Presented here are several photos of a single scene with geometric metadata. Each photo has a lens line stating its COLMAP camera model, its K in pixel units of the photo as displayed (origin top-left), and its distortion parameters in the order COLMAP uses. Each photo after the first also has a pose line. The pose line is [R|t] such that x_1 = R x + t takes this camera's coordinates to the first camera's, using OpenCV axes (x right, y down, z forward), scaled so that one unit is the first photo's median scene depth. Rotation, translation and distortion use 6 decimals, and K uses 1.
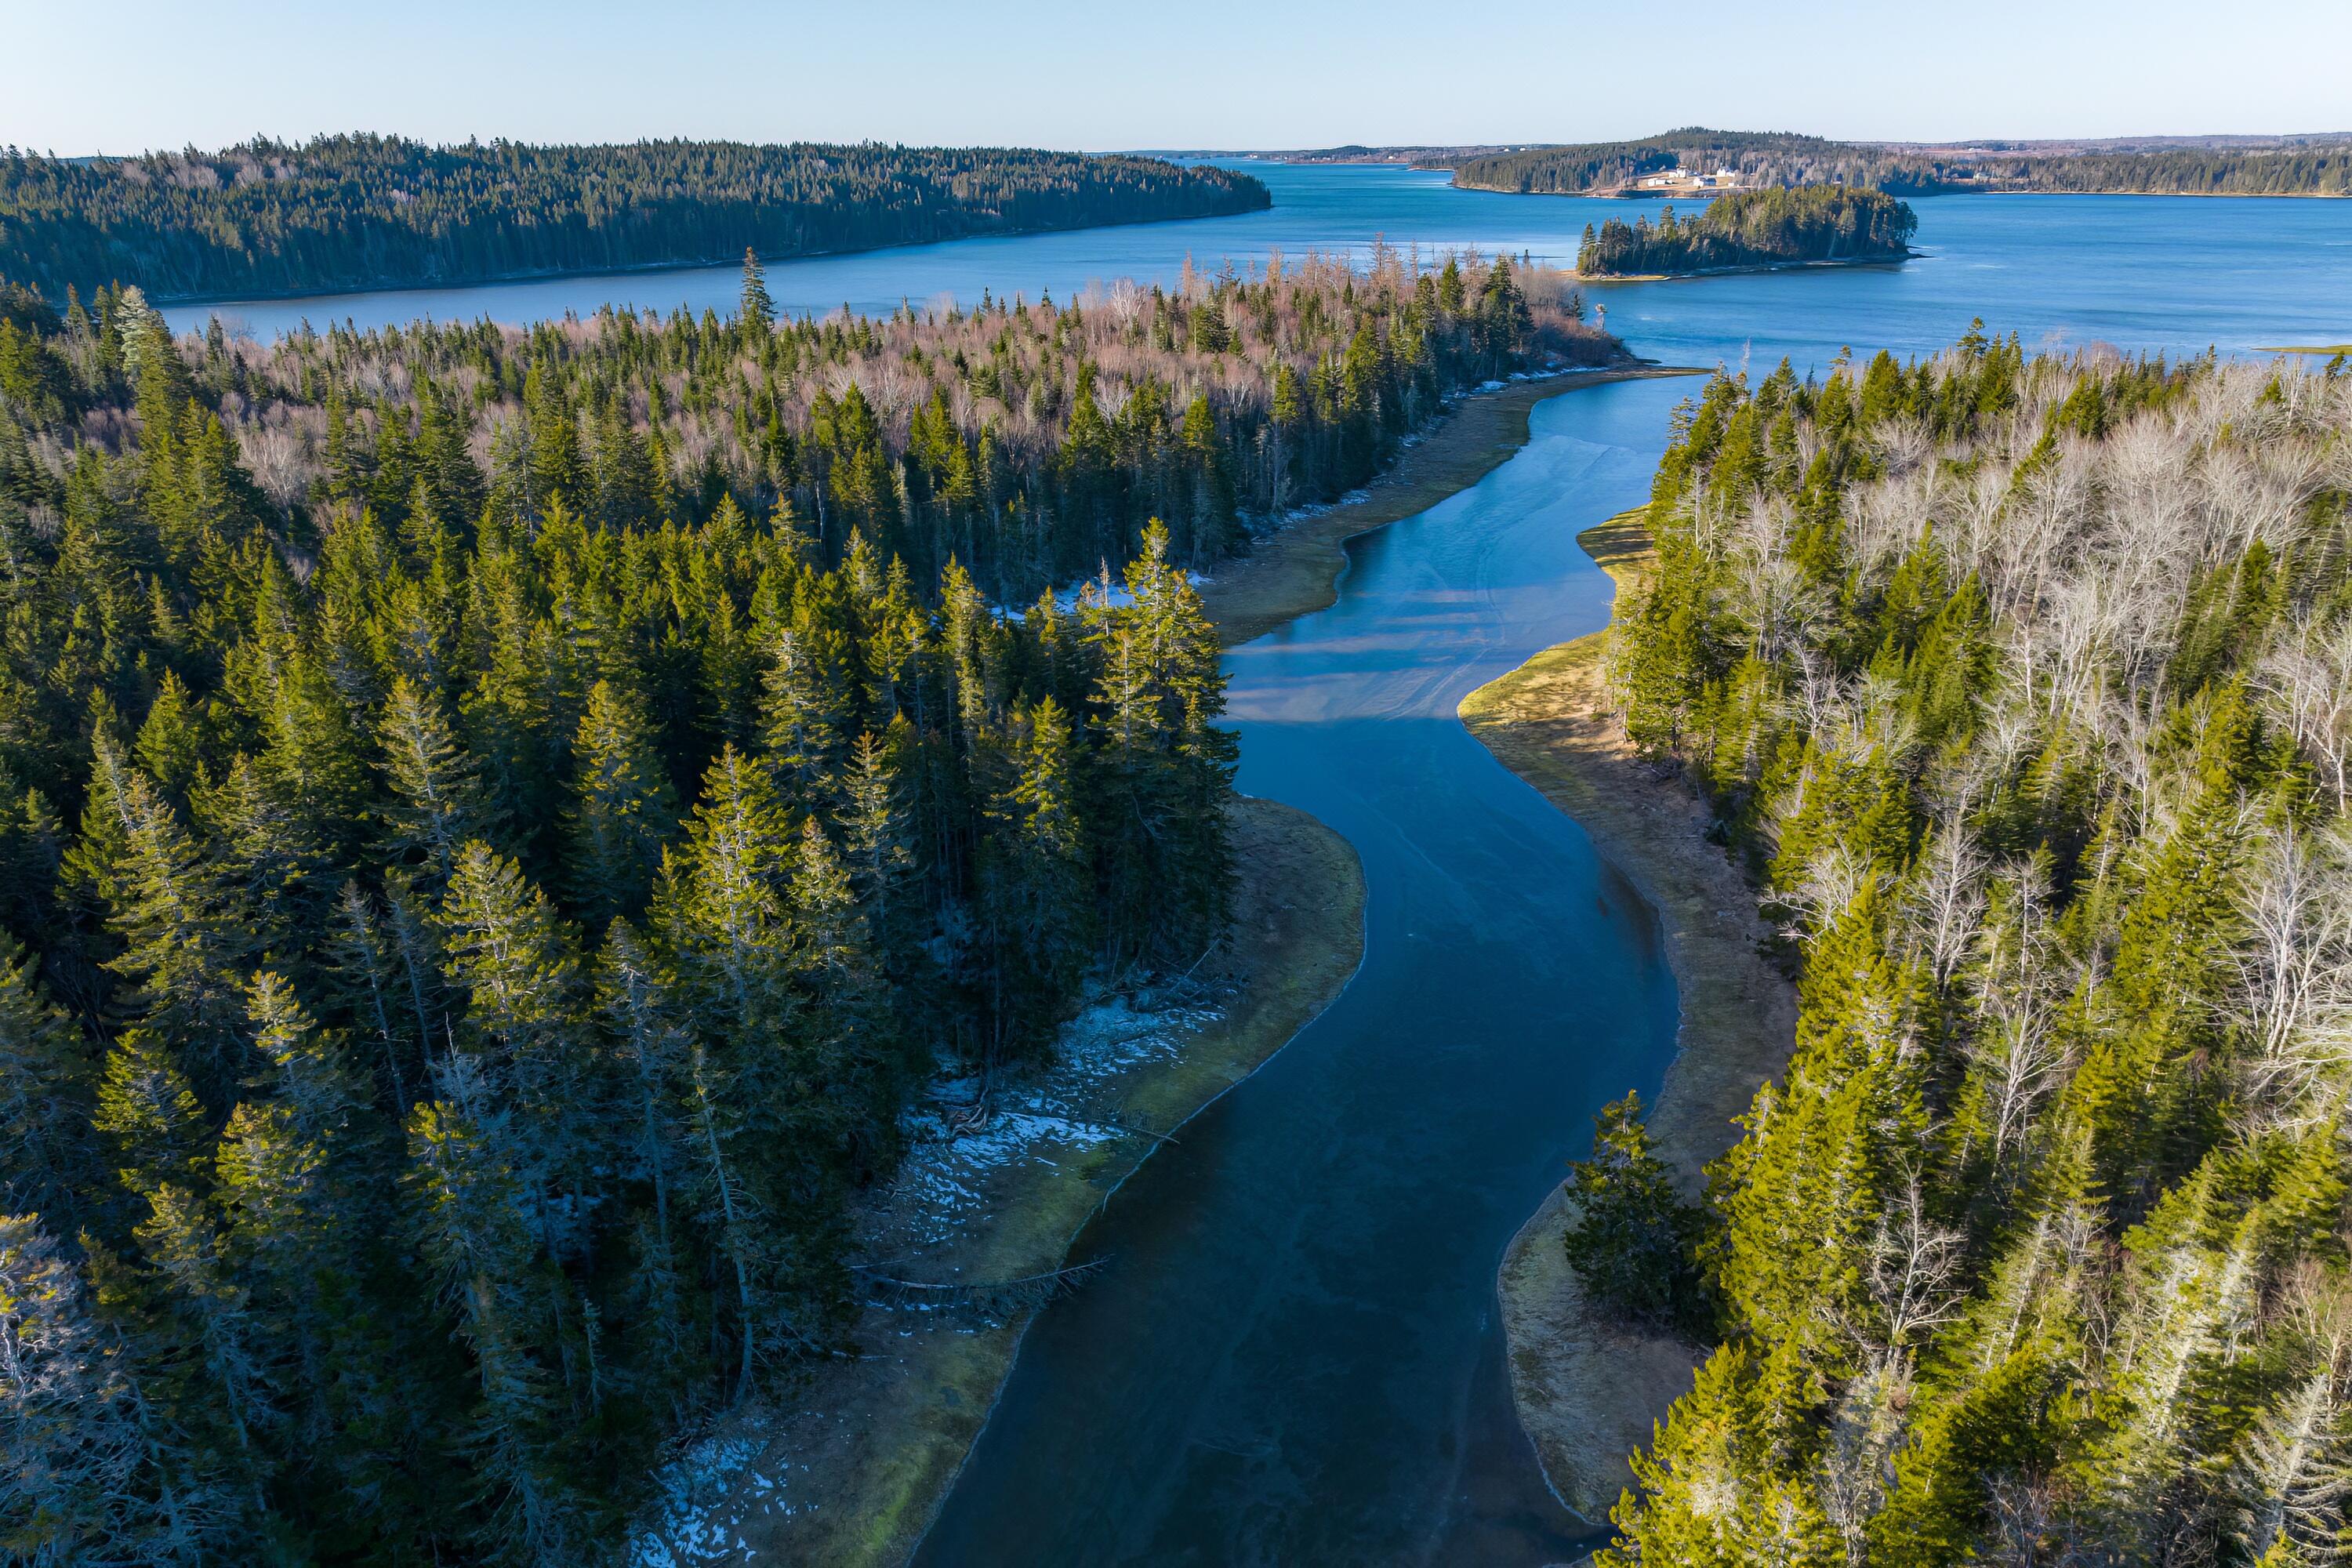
lens RADIAL K [[1663.1, 0, 1179.5], [0, 1663.1, 851.6], [0, 0, 1]] dist [-0.046512, 0.046610]
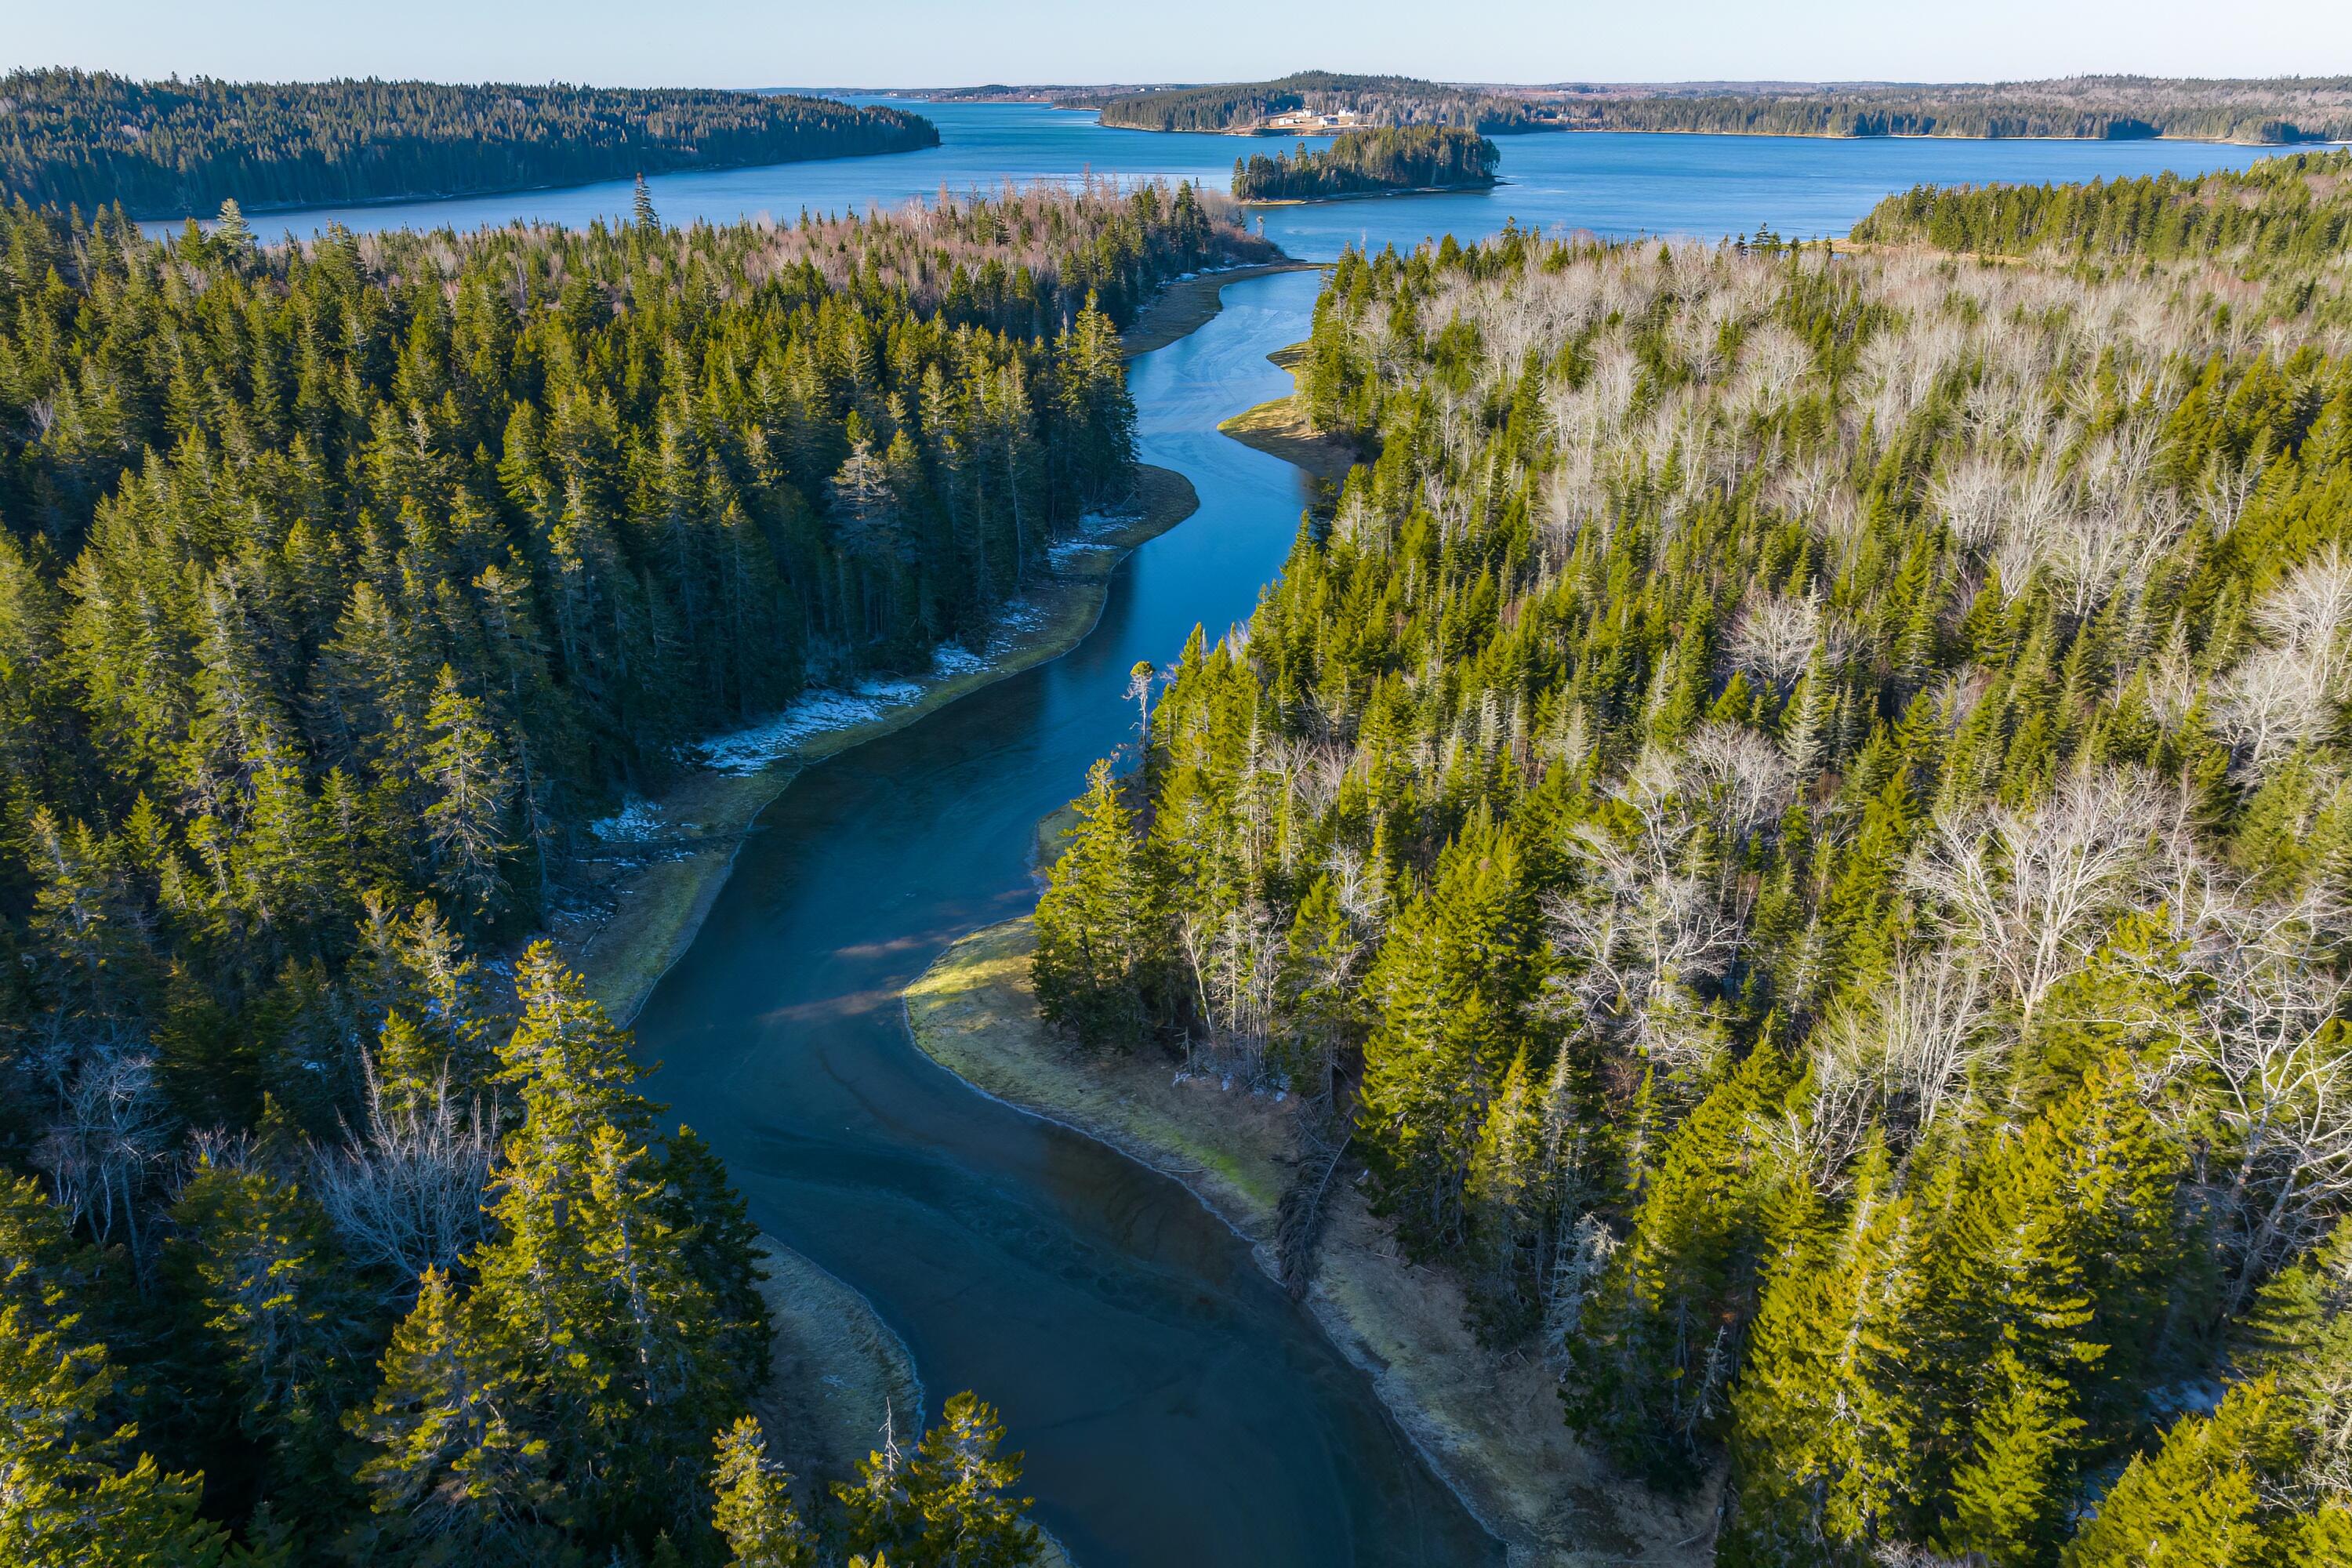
lens RADIAL K [[1661.1, 0, 1176.0], [0, 1661.1, 784.0], [0, 0, 1]] dist [-0.038818, 0.041556]
pose [[0.979644, -0.070685, 0.187886, -0.039877], [0.071210, 0.997453, 0.003965, 0.048524], [-0.187687, 0.009495, 0.982183, -0.123601]]
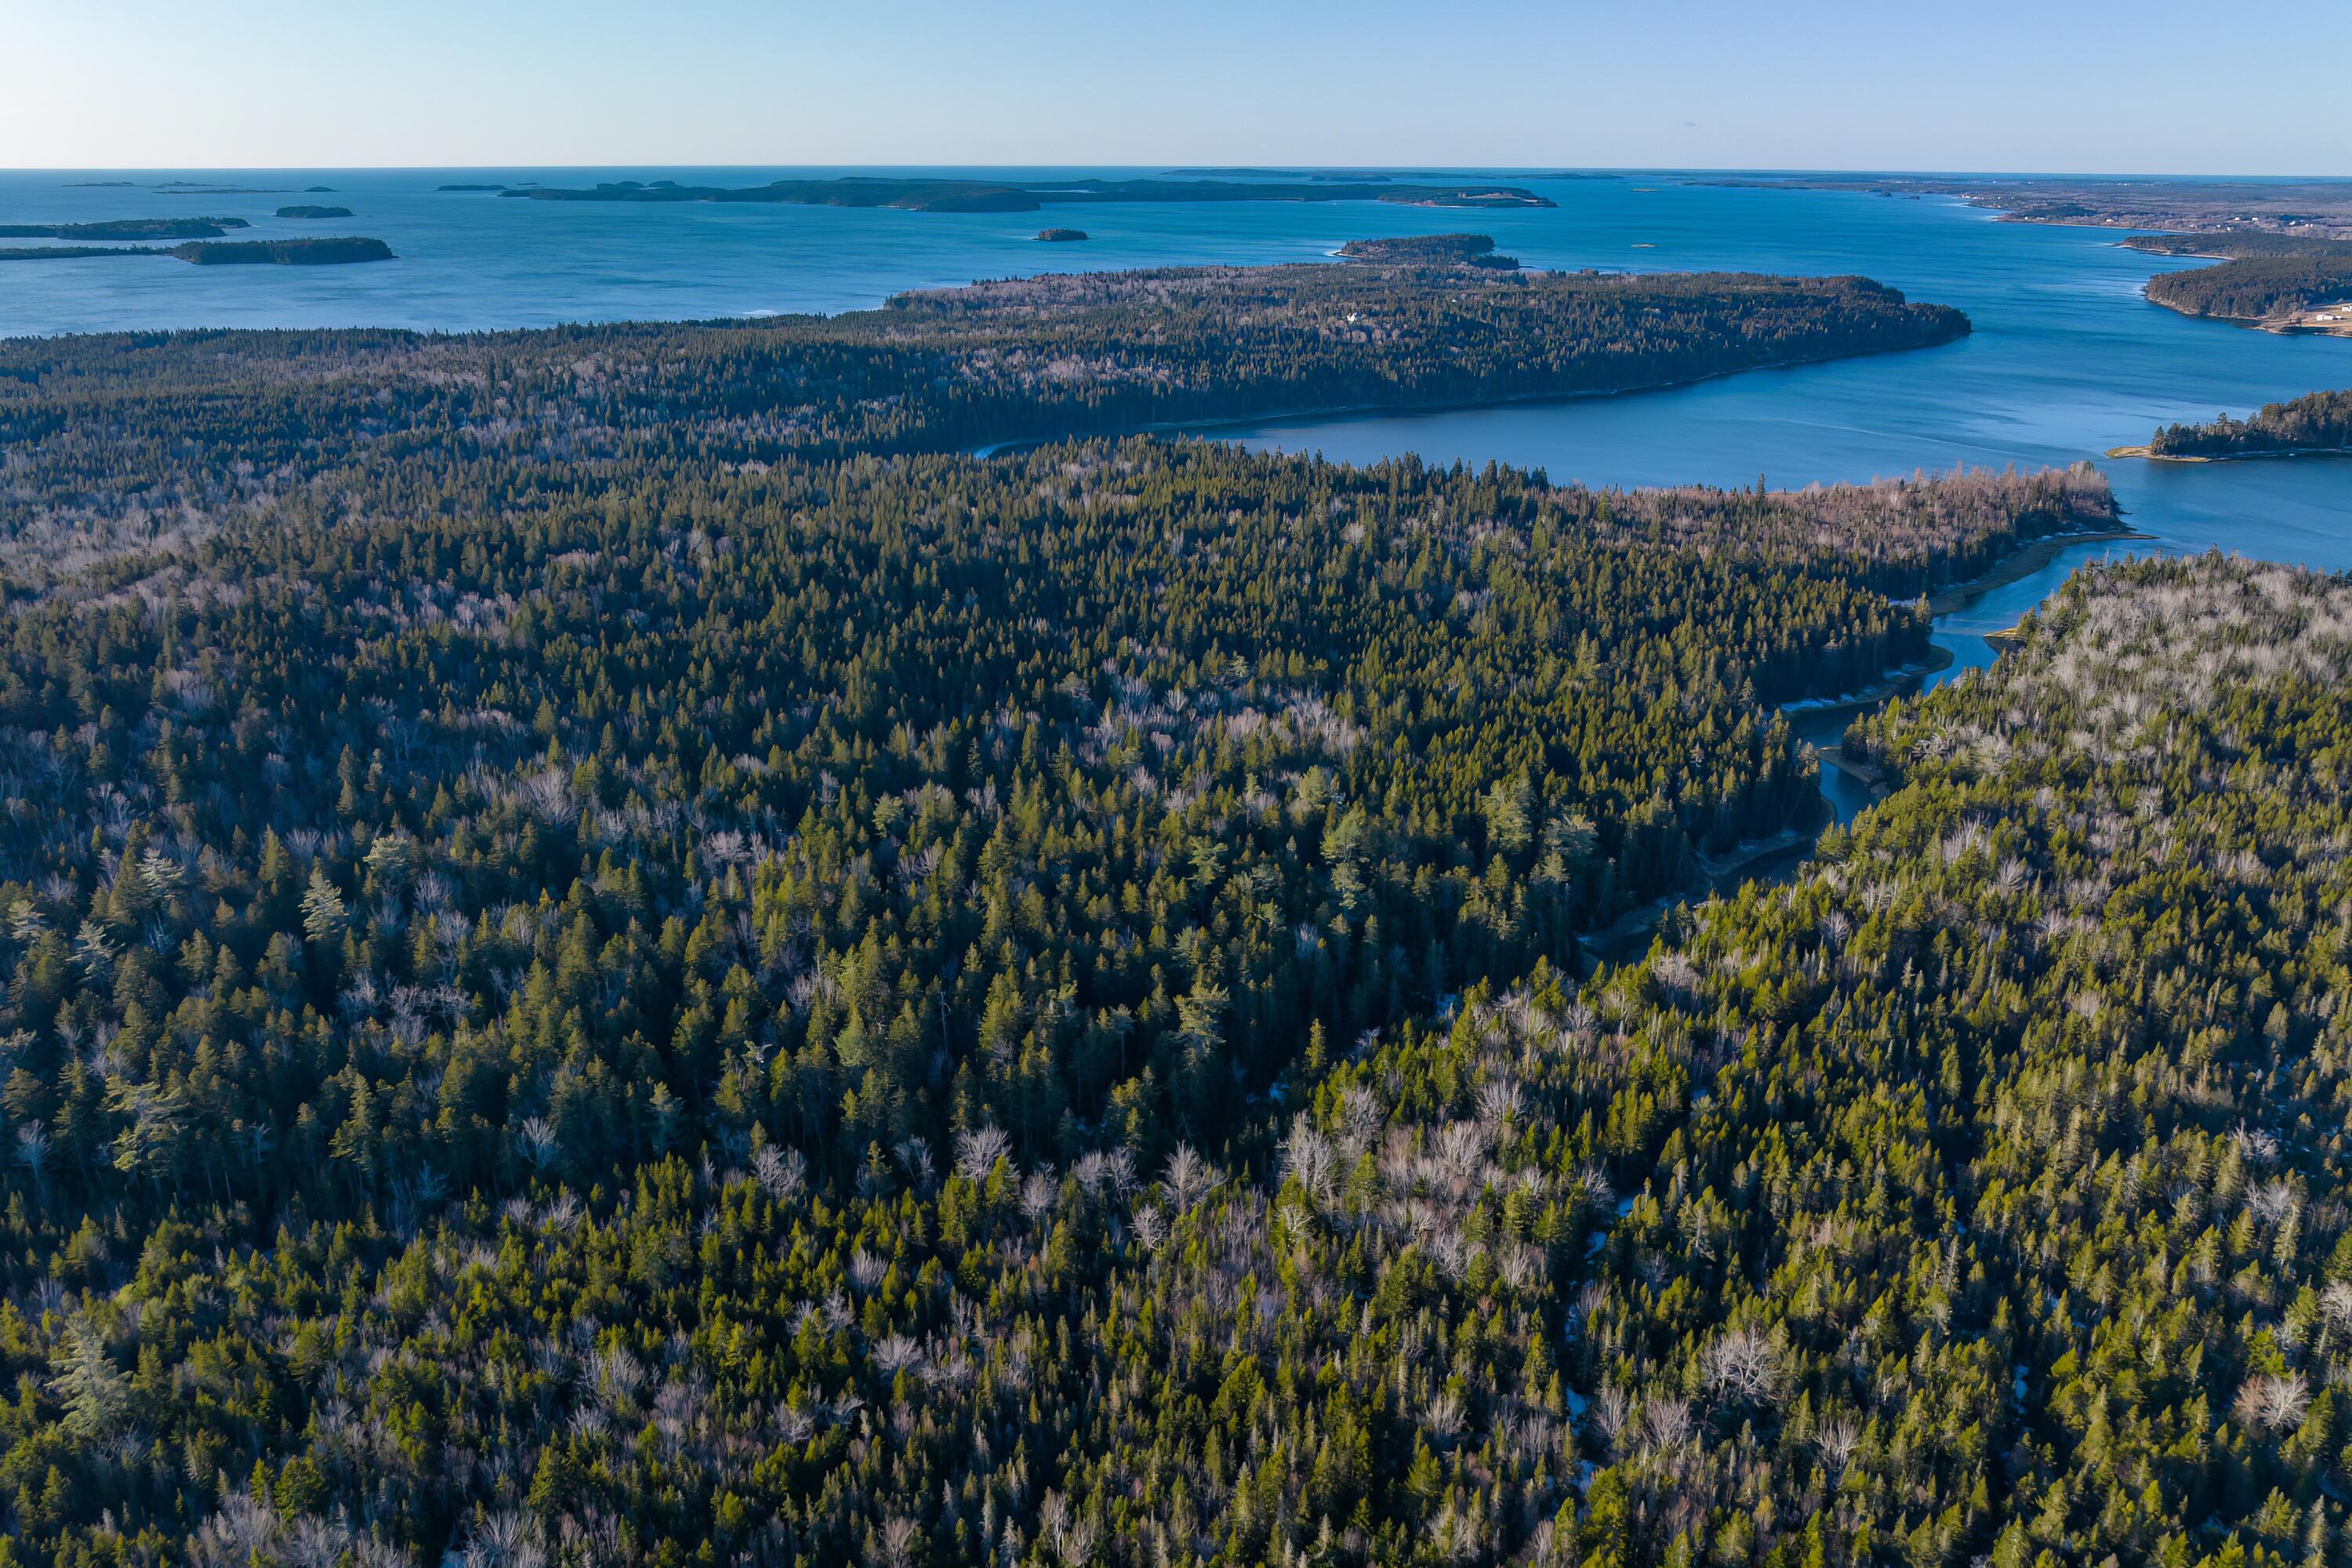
lens RADIAL K [[1636.1, 0, 1176.0], [0, 1636.1, 784.0], [0, 0, 1]] dist [-0.013786, -0.006413]
pose [[0.926570, 0.148520, -0.345559, -0.046576], [-0.159306, 0.987225, -0.002851, 0.114585], [0.340721, 0.057691, 0.938393, -0.661944]]
